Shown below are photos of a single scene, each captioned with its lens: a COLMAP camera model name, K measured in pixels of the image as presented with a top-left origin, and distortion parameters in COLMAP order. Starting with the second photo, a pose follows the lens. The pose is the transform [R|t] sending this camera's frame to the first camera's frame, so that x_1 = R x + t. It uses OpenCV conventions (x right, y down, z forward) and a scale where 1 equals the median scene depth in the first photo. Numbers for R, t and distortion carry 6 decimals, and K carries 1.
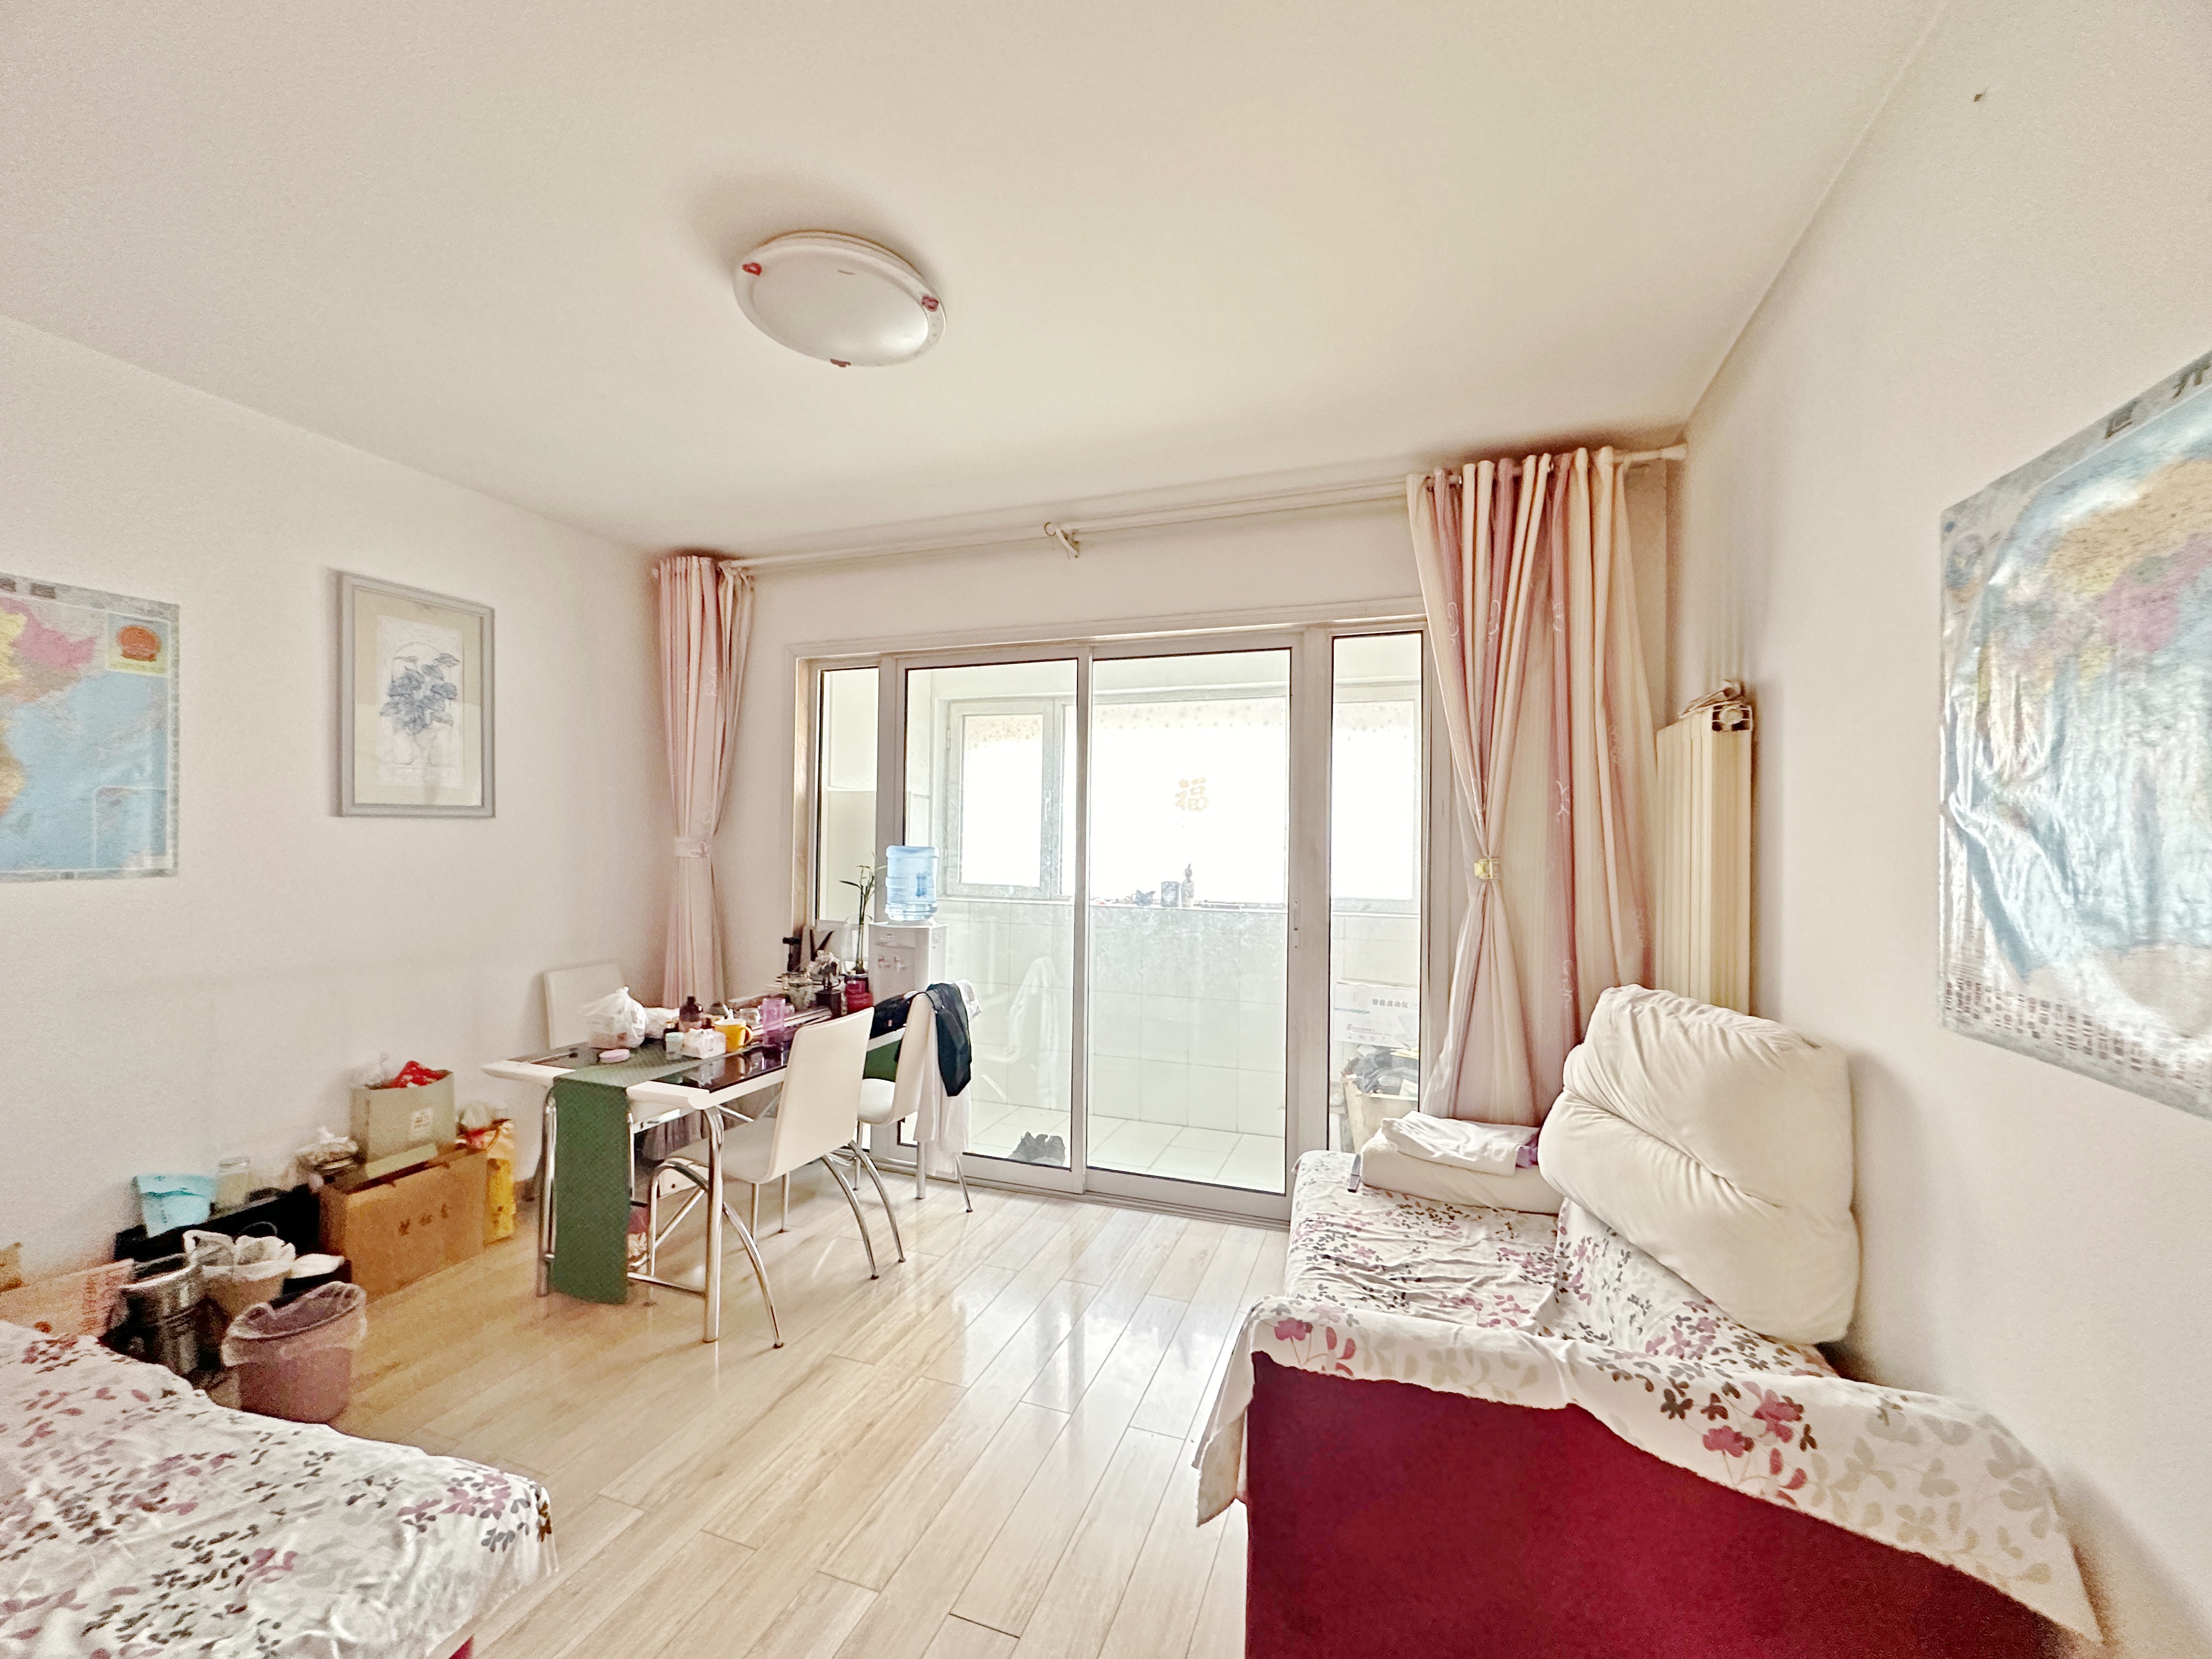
lens RADIAL K [[887.5, 0, 1112.3], [0, 887.5, 836.8], [0, 0, 1]] dist [-0.000727, -0.000050]
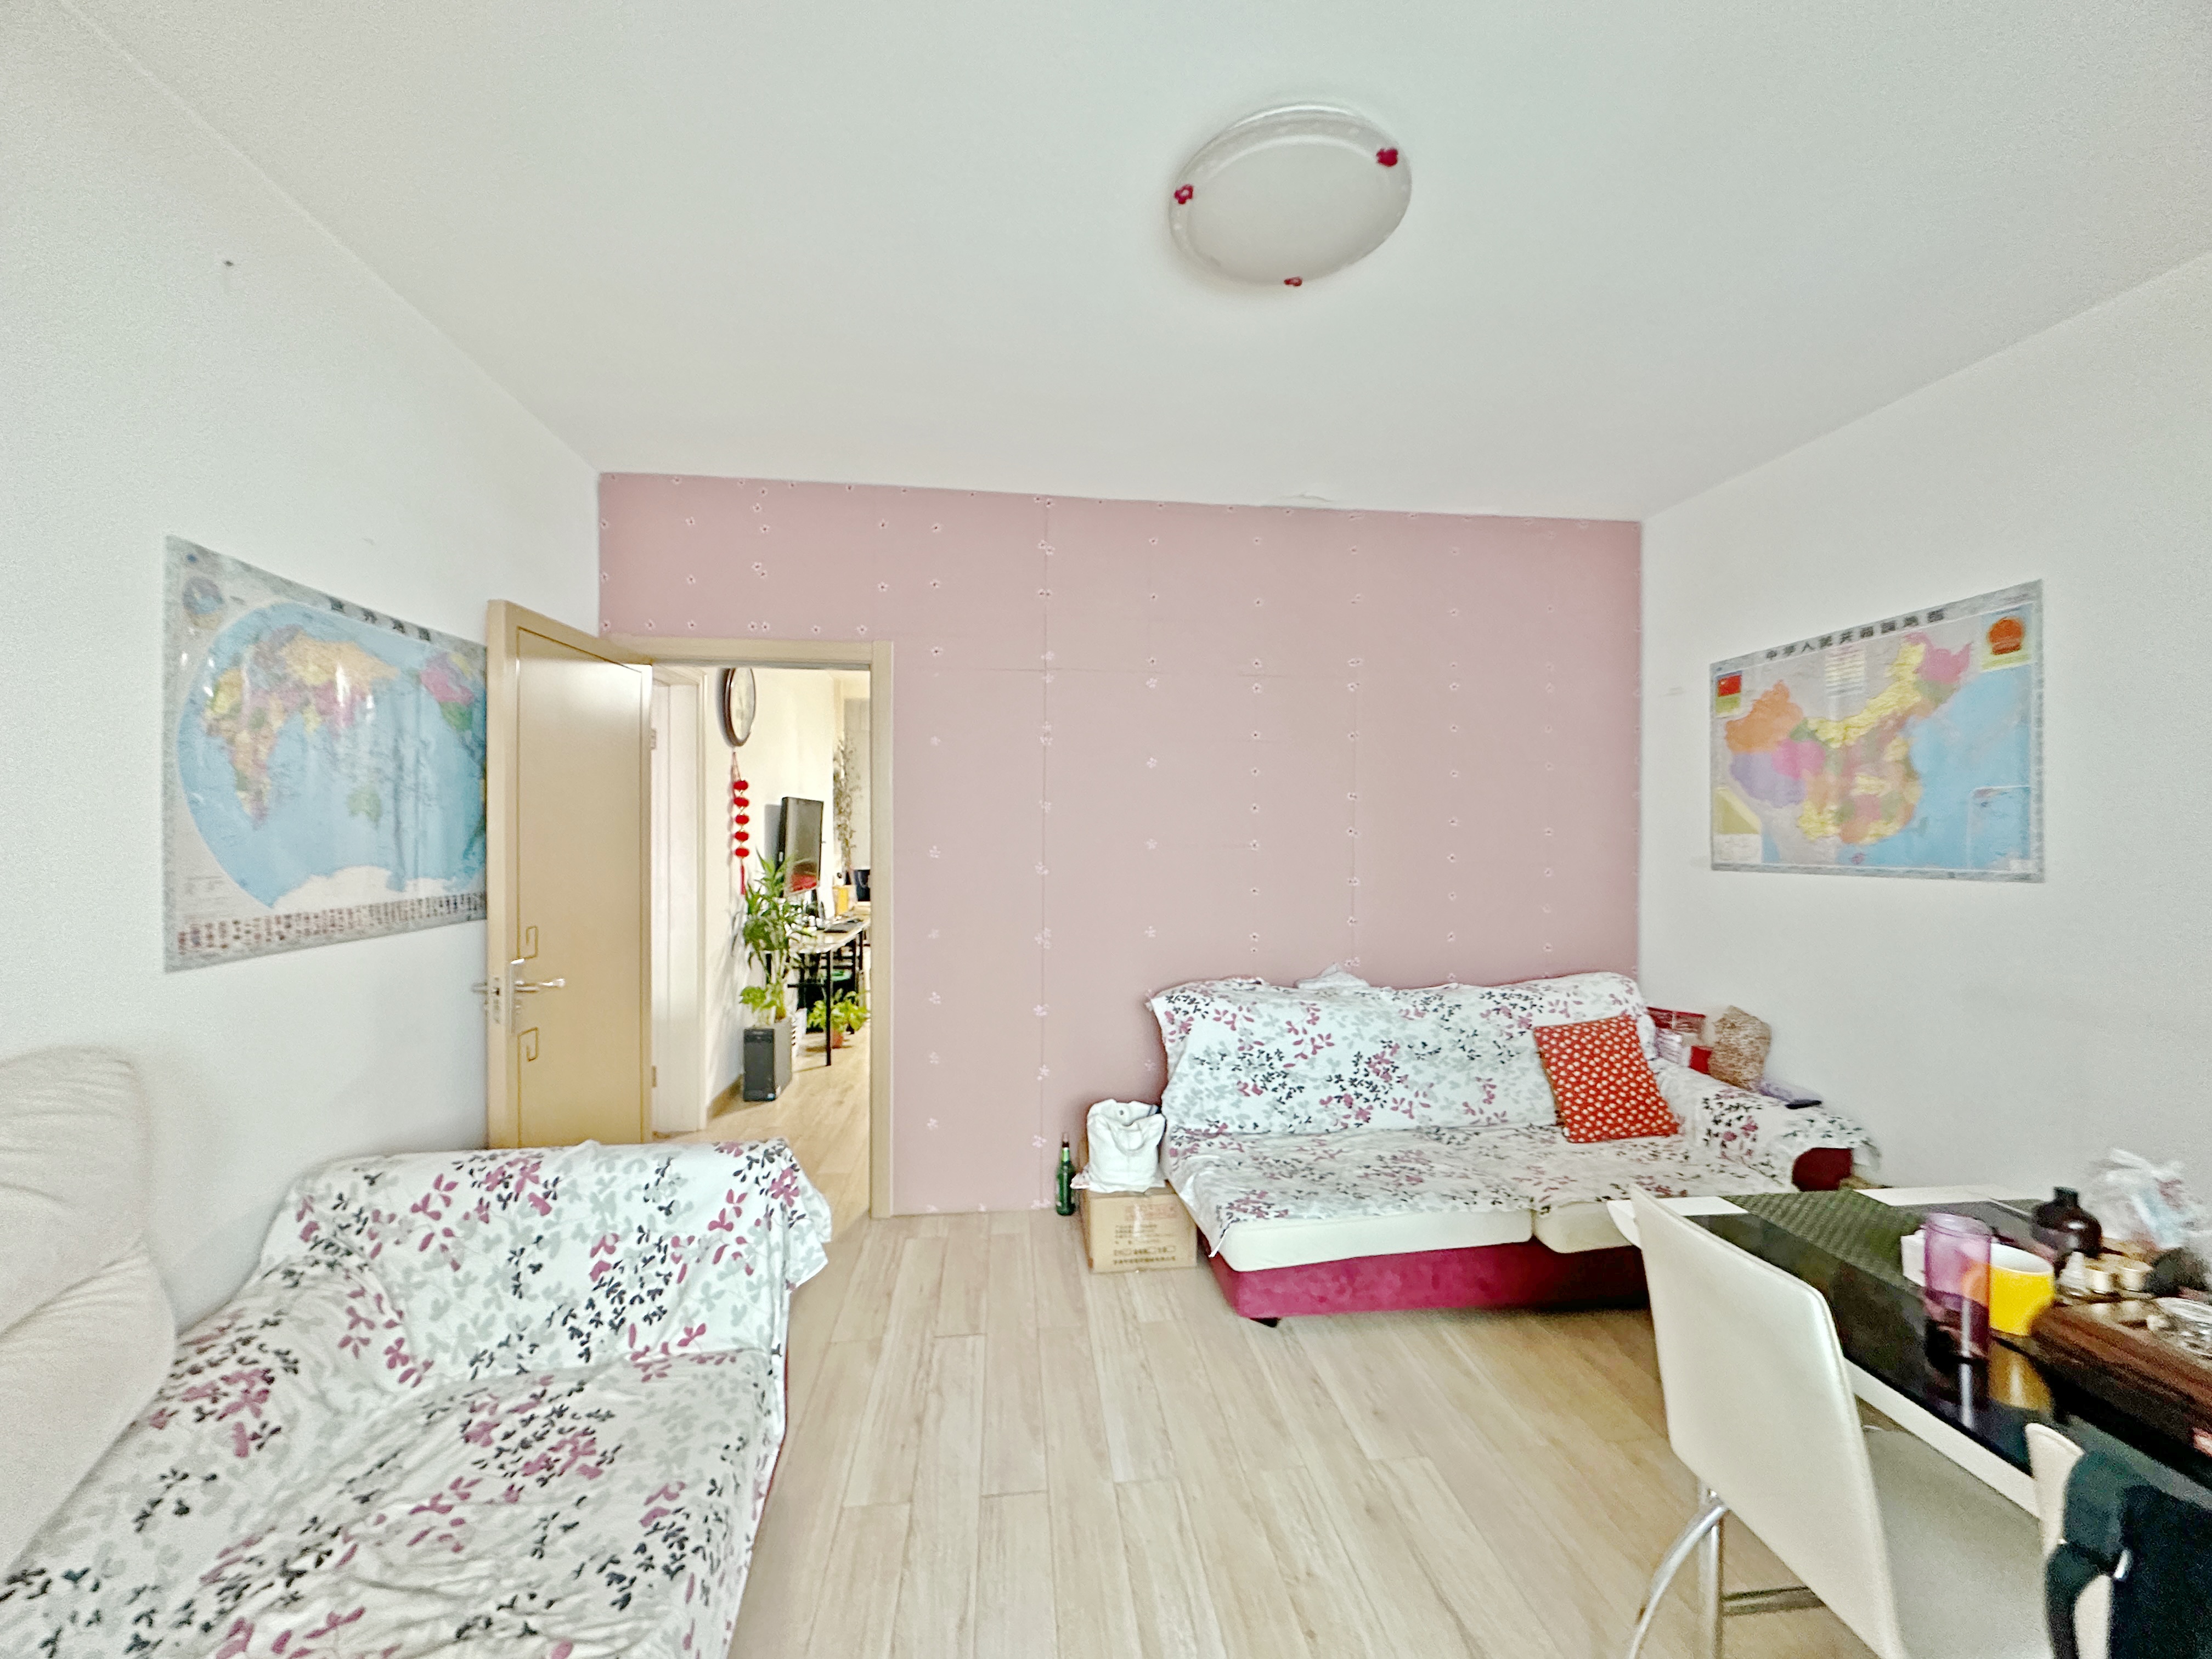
lens RADIAL K [[887.5, 0, 1112.7], [0, 887.5, 830.4], [0, 0, 1]] dist [-0.000727, -0.000050]
pose [[-0.896017, -0.011879, -0.443861, 0.183848], [-0.009128, 0.999924, -0.008335, 0.007791], [0.443926, -0.003417, -0.896057, 1.410794]]
